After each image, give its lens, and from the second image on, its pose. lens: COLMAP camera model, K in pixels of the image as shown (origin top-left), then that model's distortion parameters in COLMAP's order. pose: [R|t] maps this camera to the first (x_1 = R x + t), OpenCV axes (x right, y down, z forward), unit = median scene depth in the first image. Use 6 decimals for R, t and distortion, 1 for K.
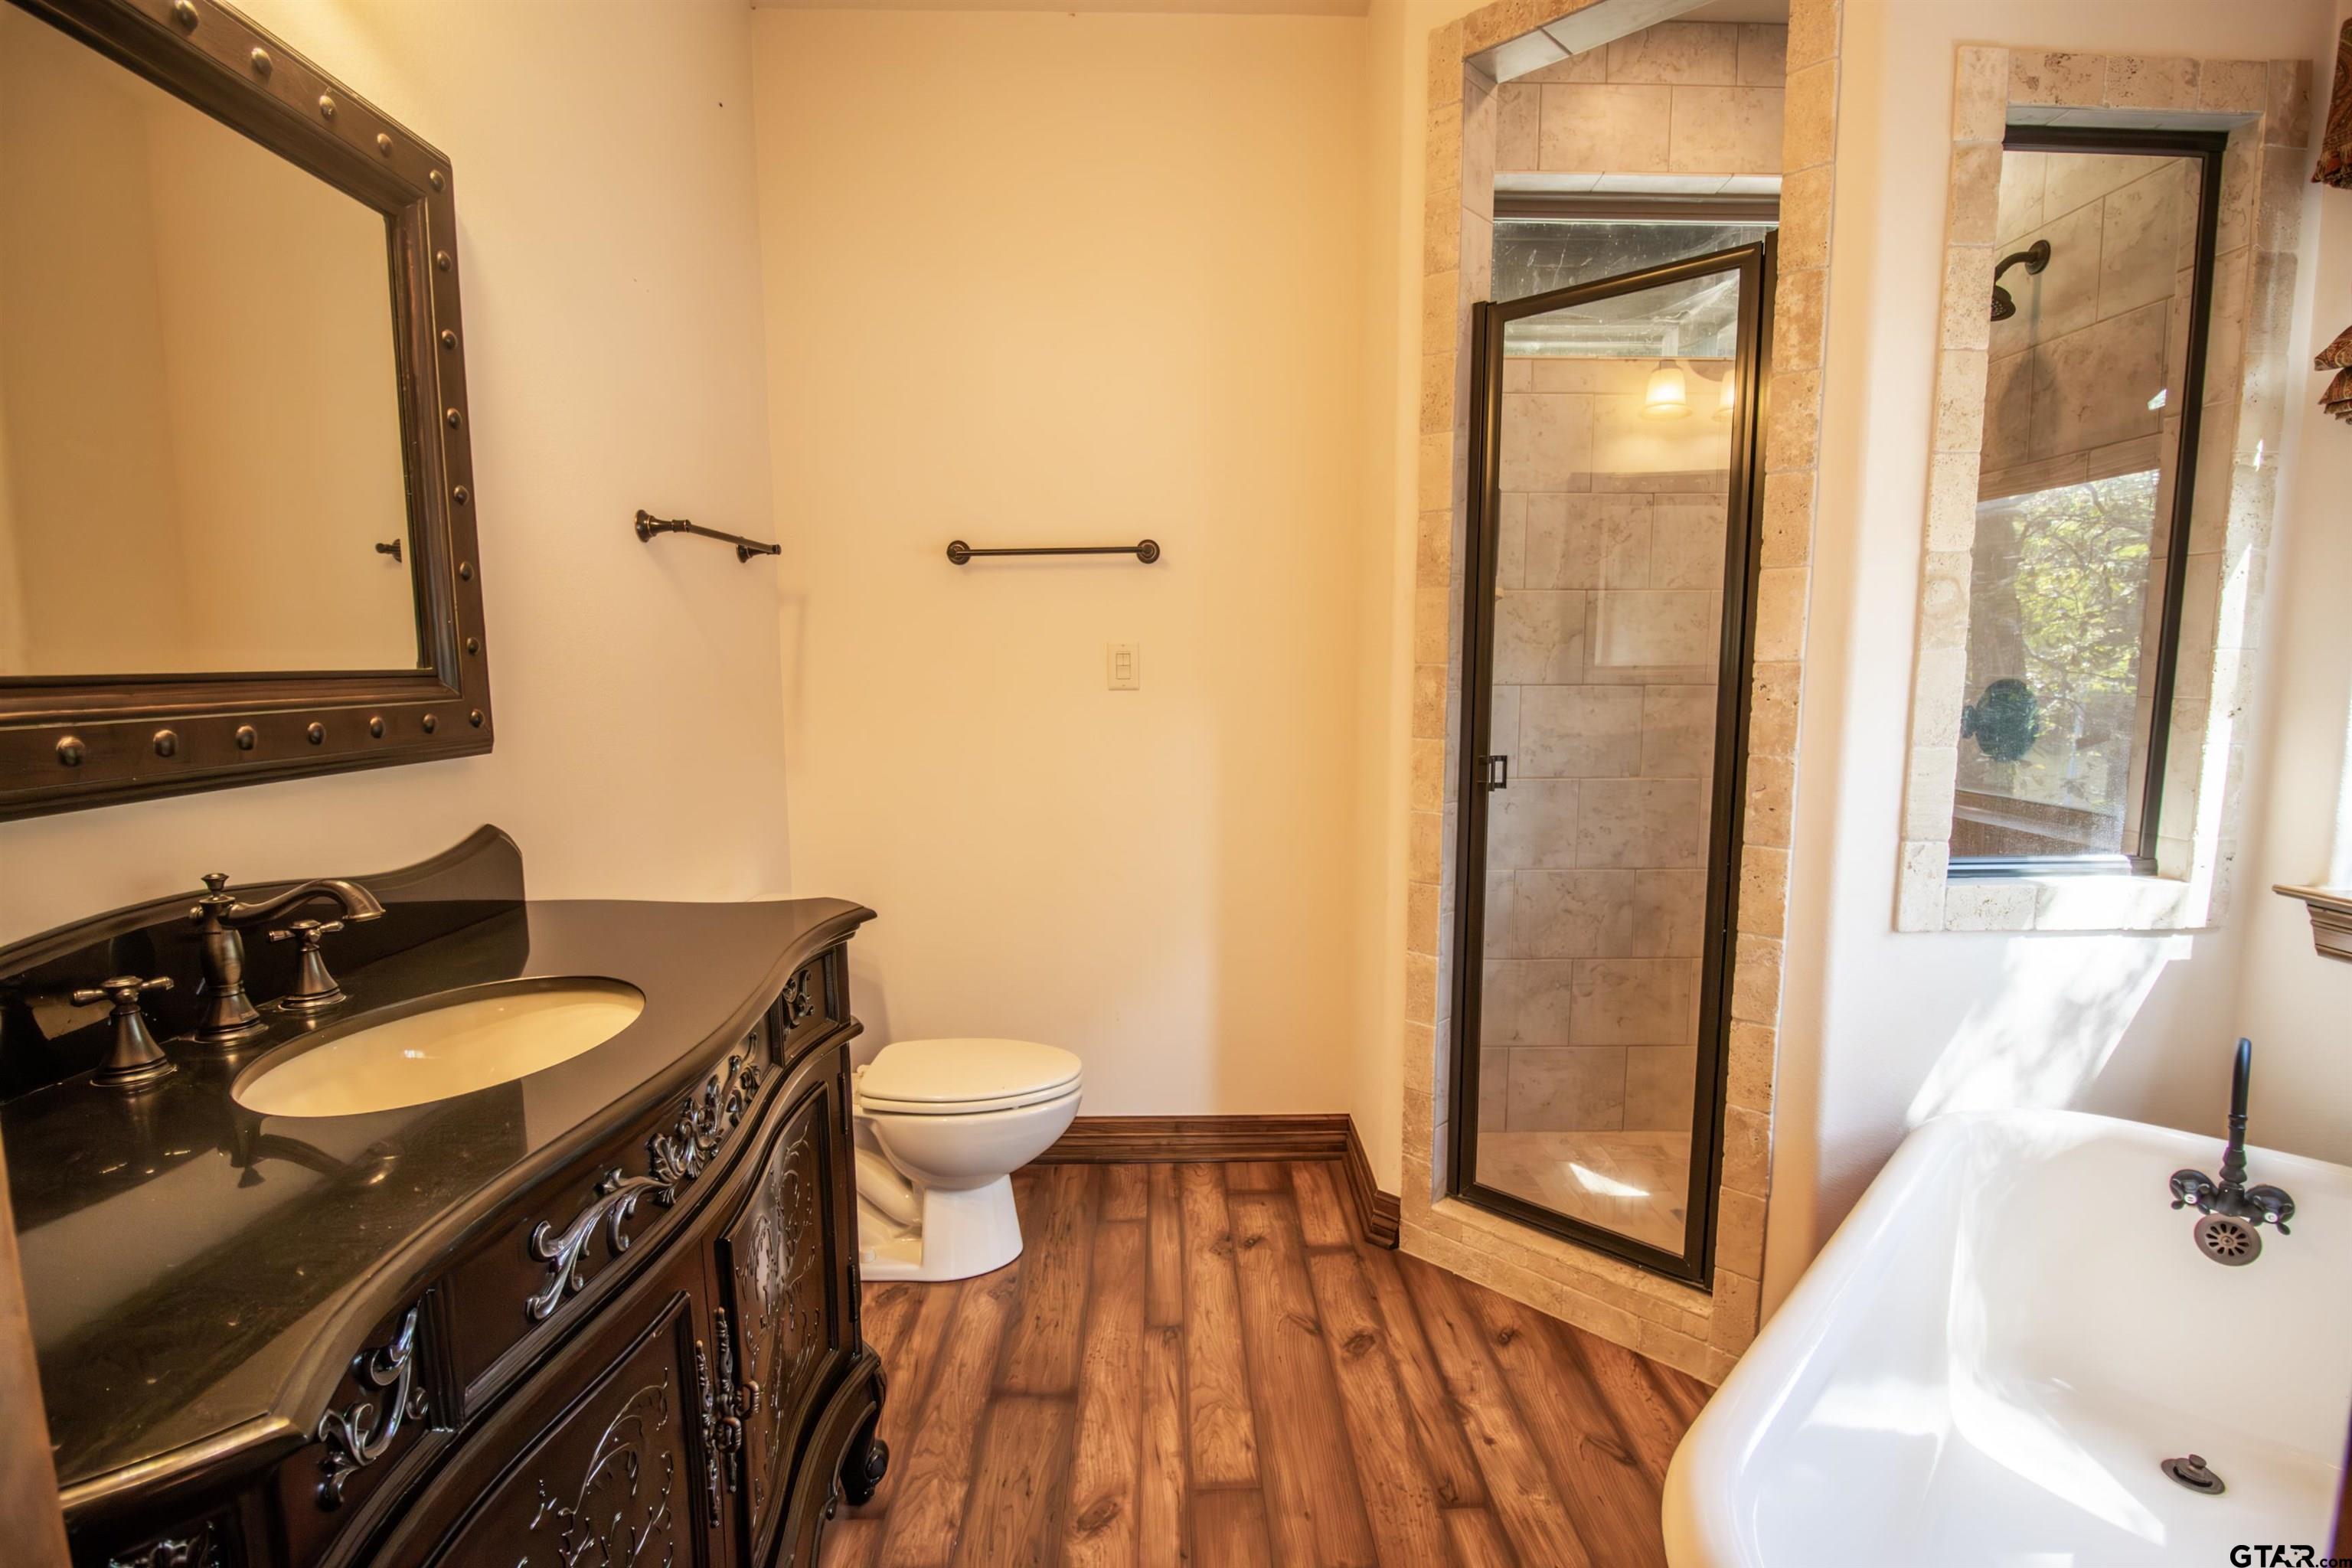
lens RADIAL K [[1095.5, 0, 1198.3], [0, 1095.5, 802.6], [0, 0, 1]] dist [-0.003095, -0.010887]
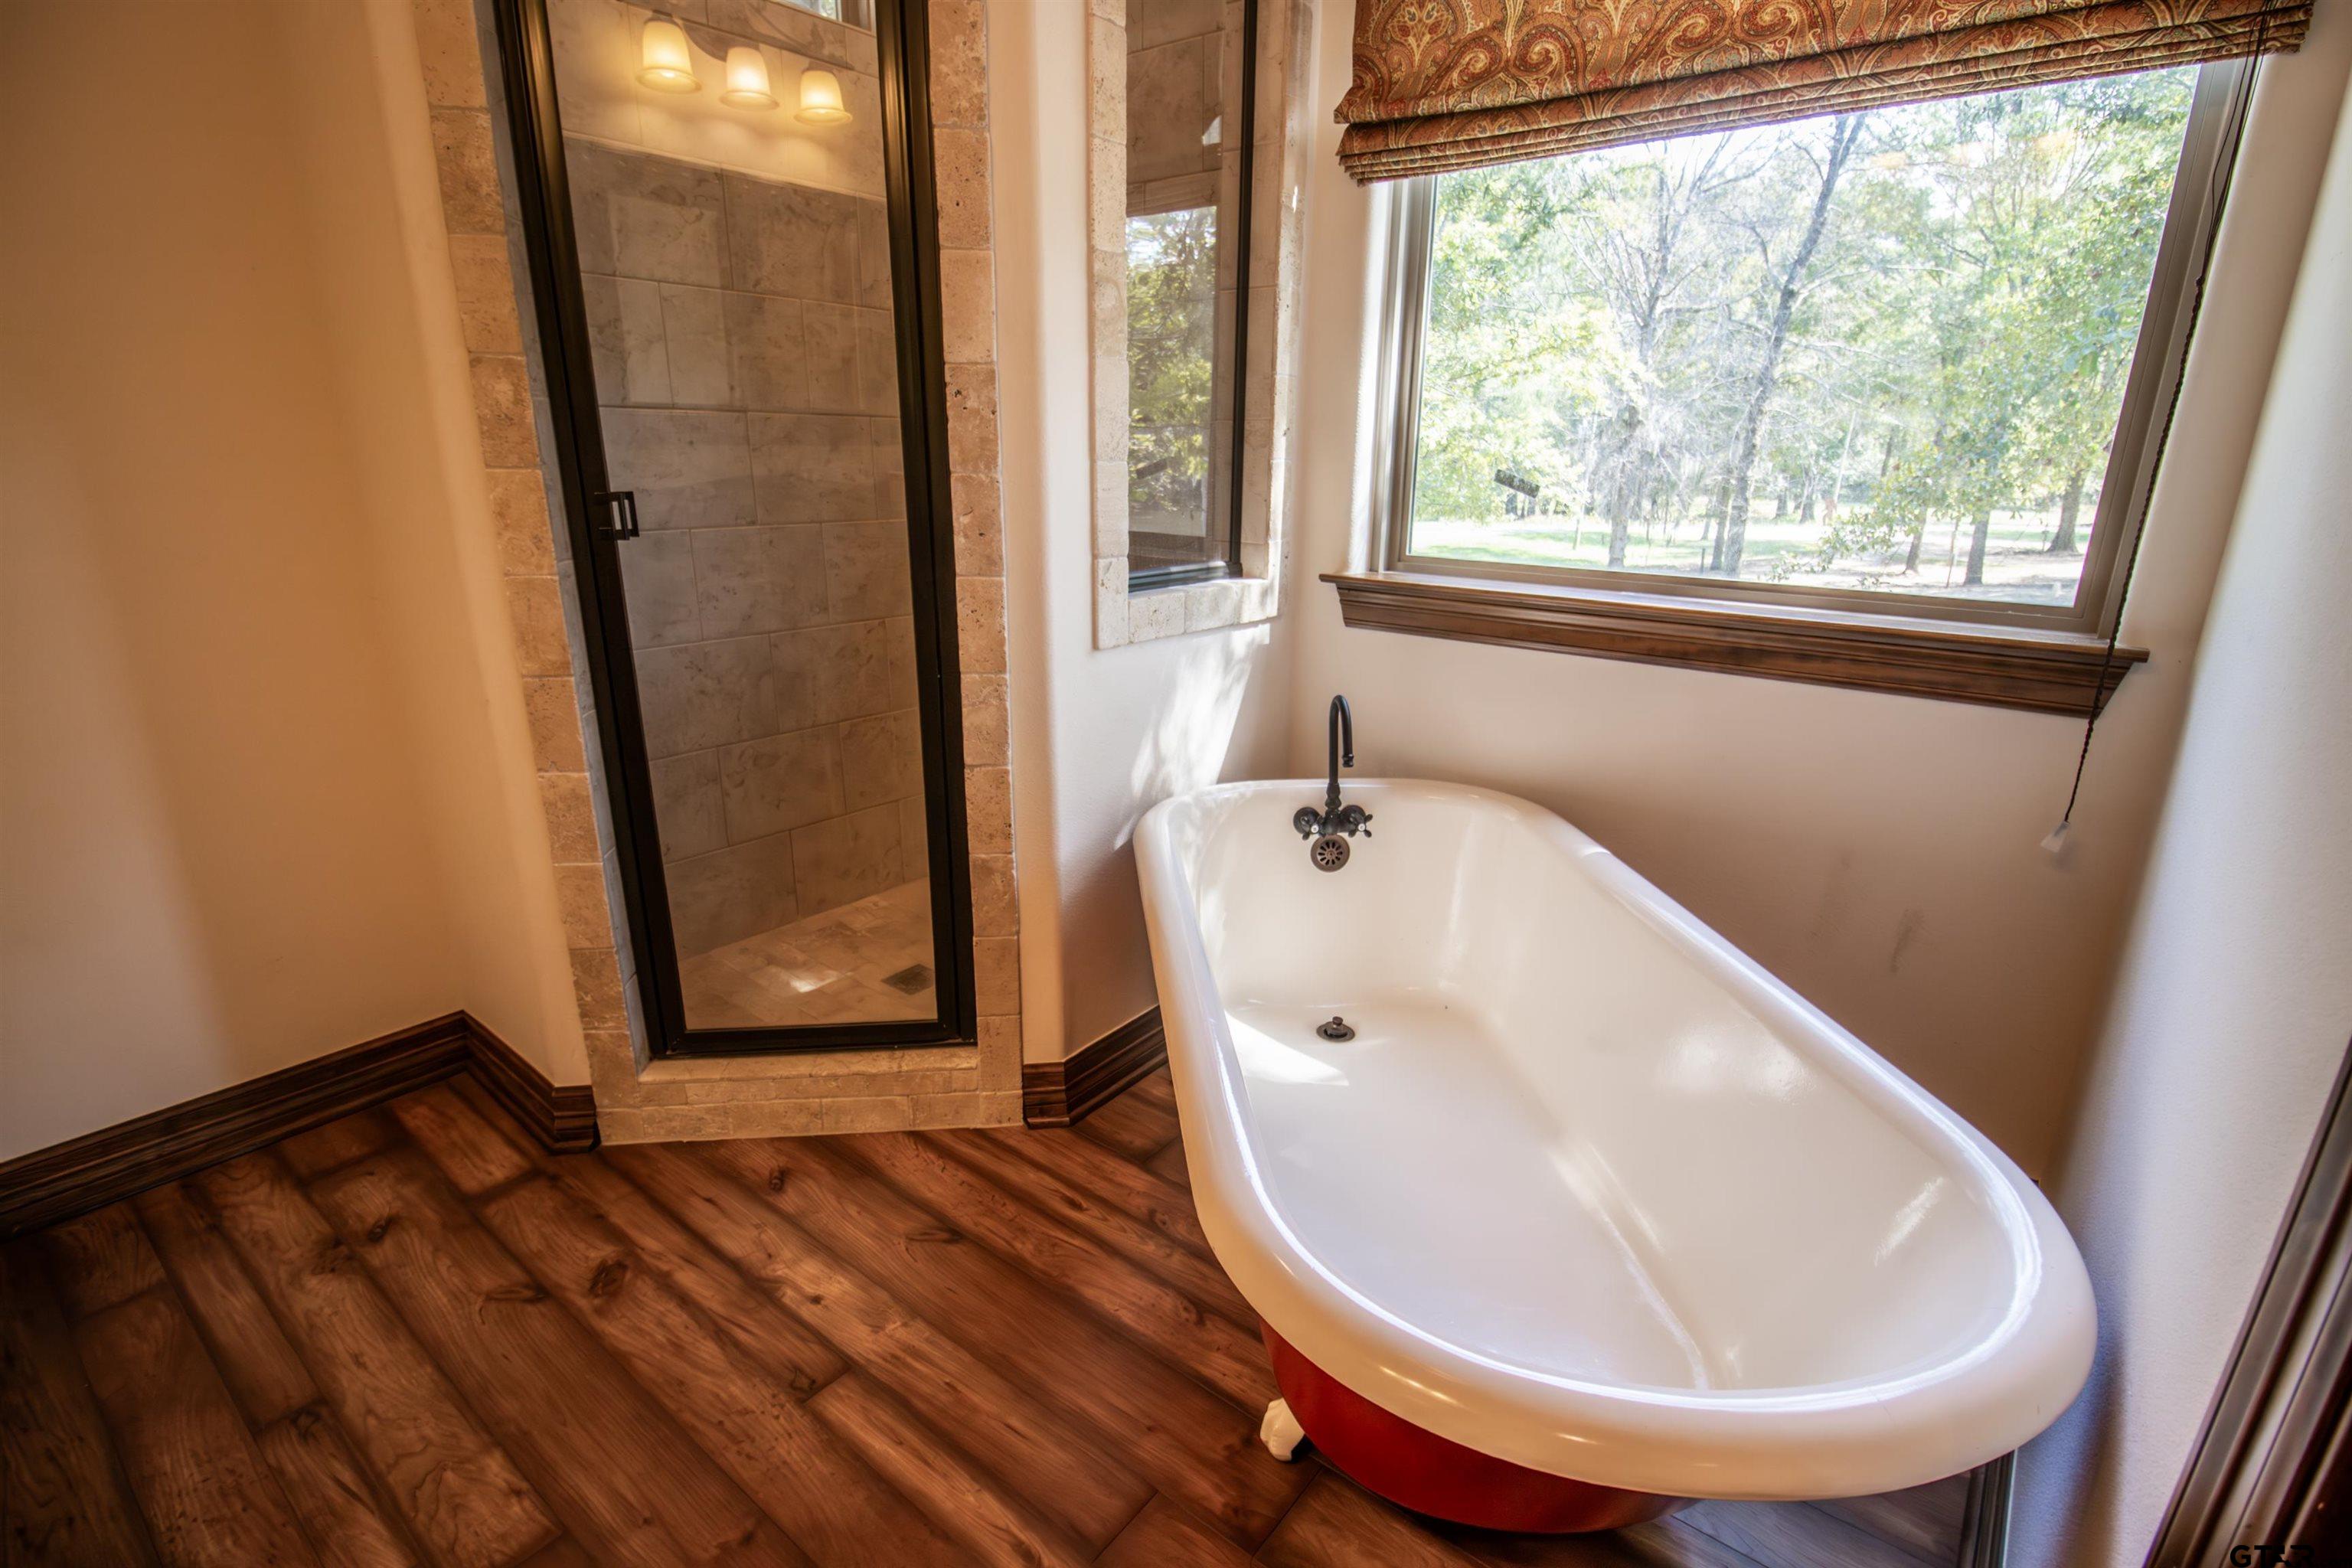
lens RADIAL K [[1095.5, 0, 1199.7], [0, 1095.5, 804.6], [0, 0, 1]] dist [-0.003095, -0.010887]
pose [[0.637970, -0.227438, 0.735708, -0.087960], [0.078624, 0.969635, 0.231575, 0.027807], [-0.766037, -0.089894, 0.636480, 0.252236]]
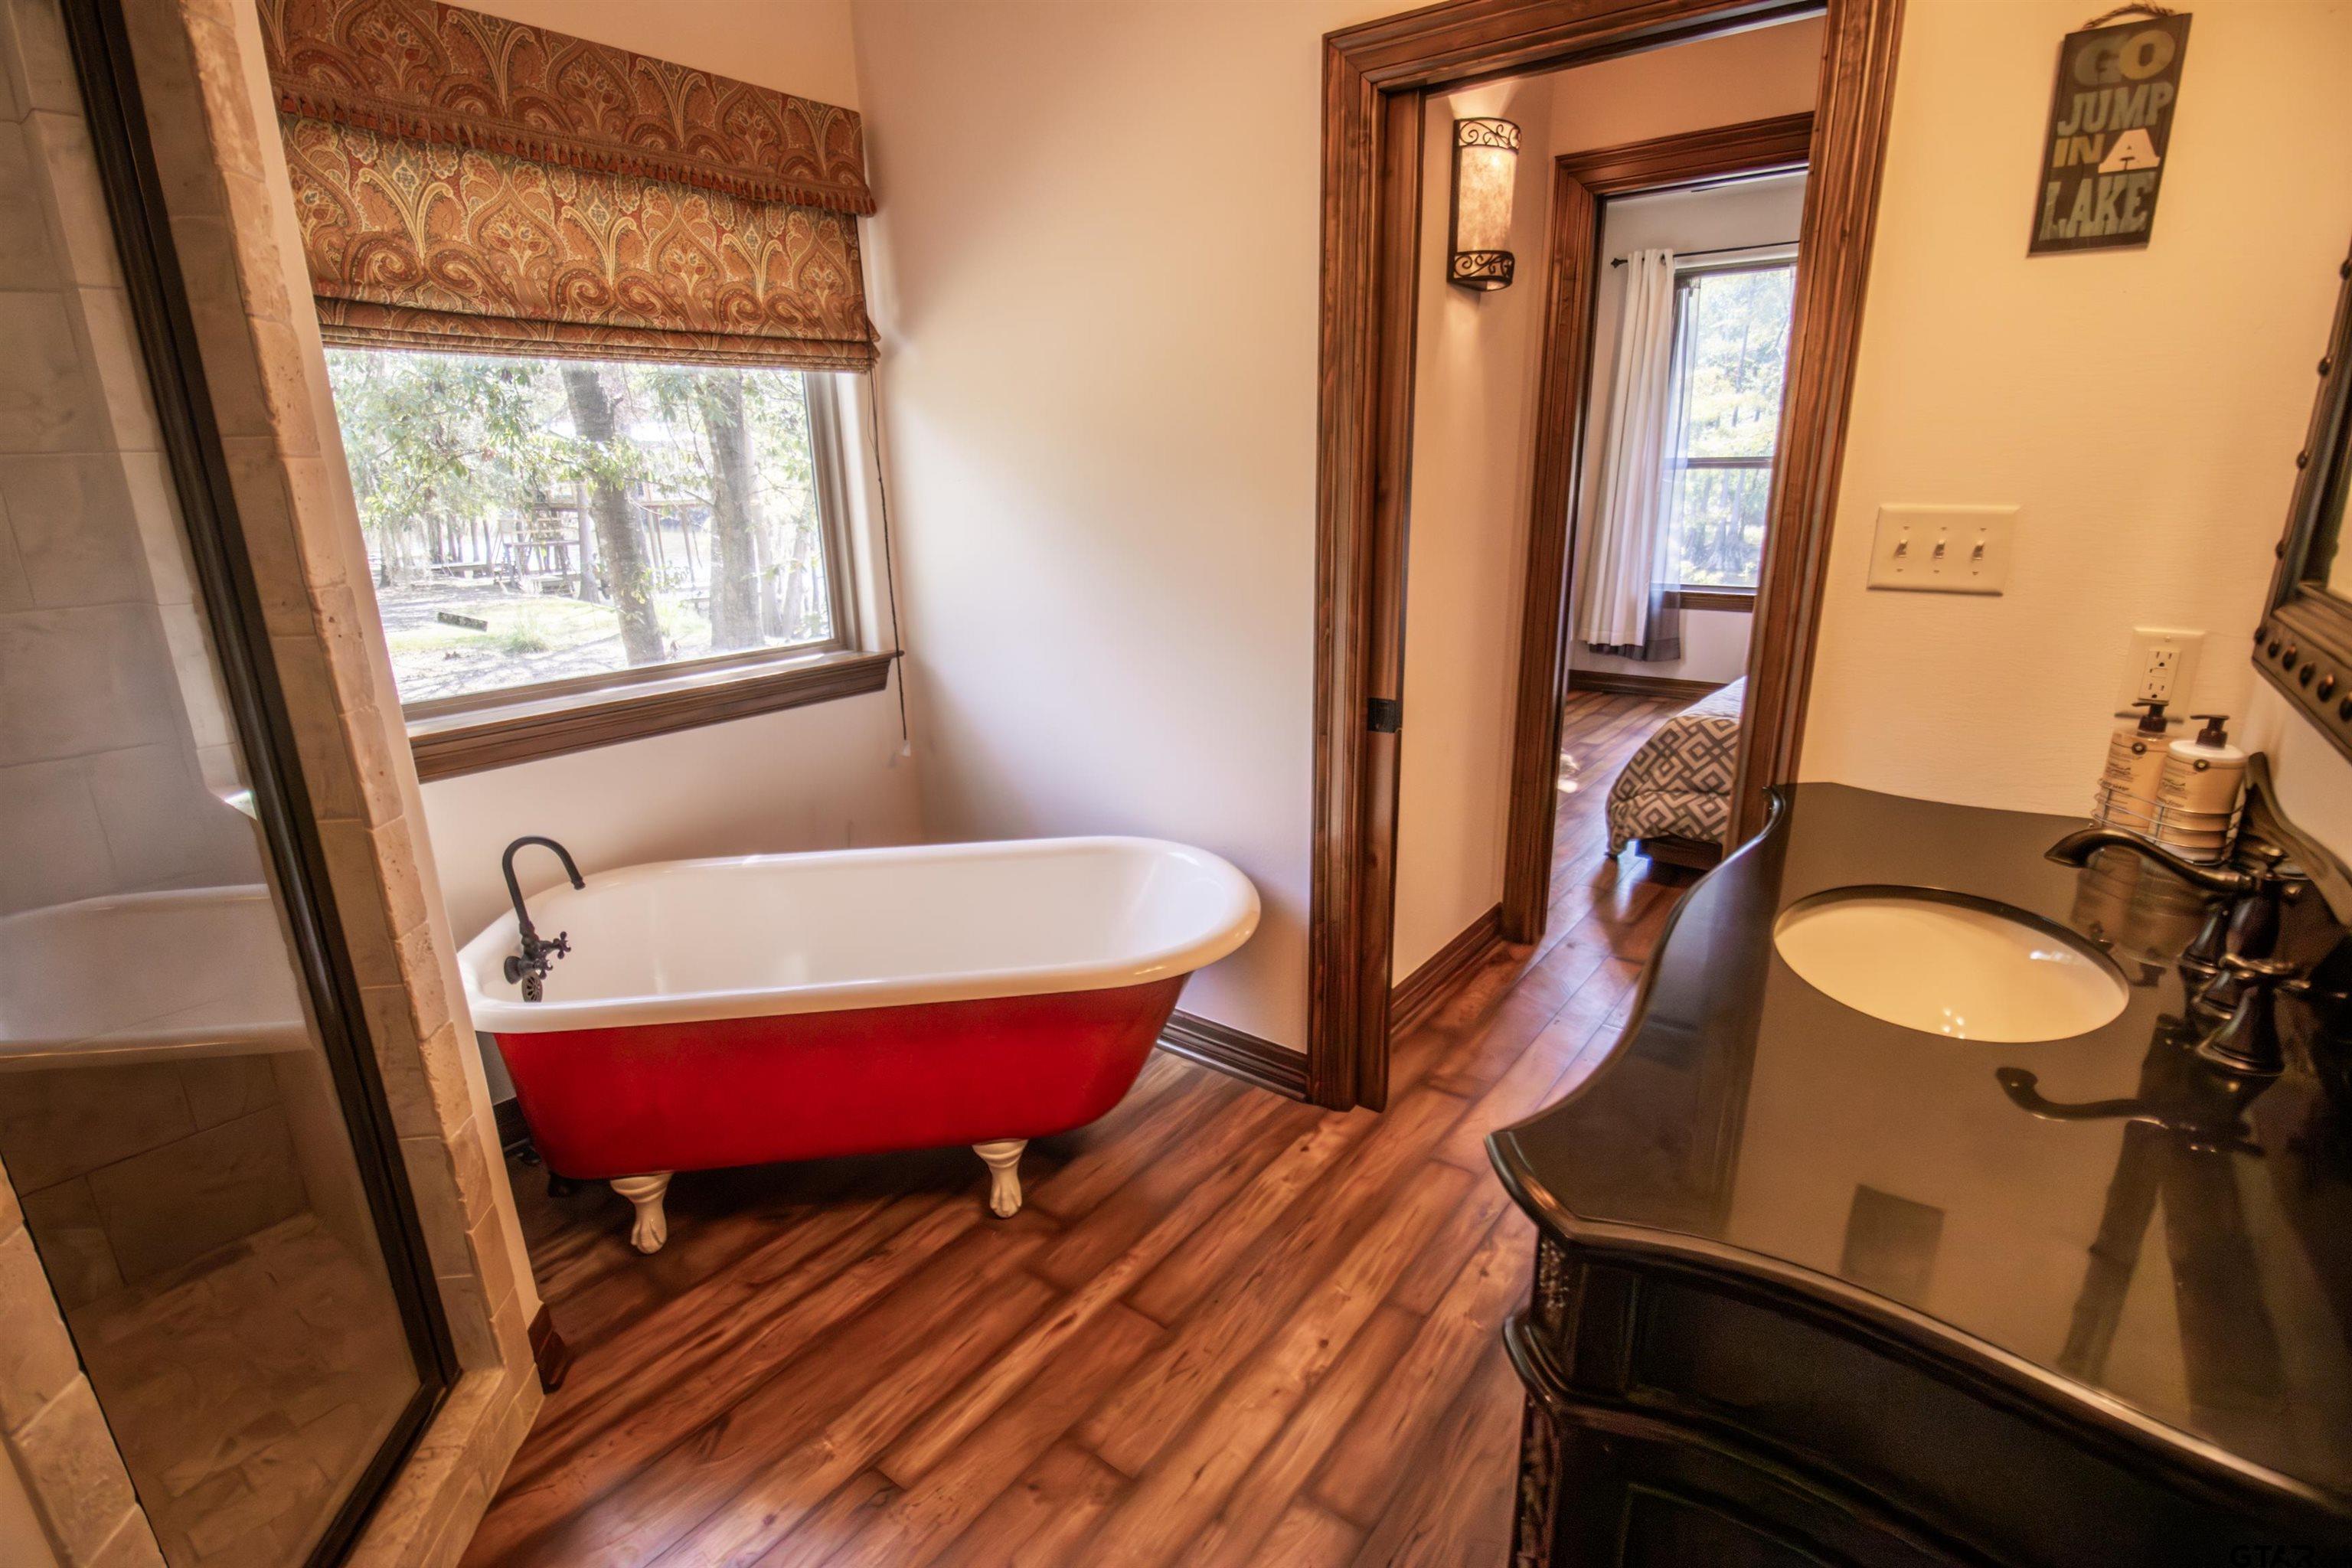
lens RADIAL K [[1095.5, 0, 1197.1], [0, 1095.5, 792.1], [0, 0, 1]] dist [-0.003095, -0.010887]
pose [[-0.782766, -0.166020, 0.599762, -0.406190], [0.090663, 0.923052, 0.373837, -0.221296], [-0.615676, 0.347004, -0.707483, 1.202327]]
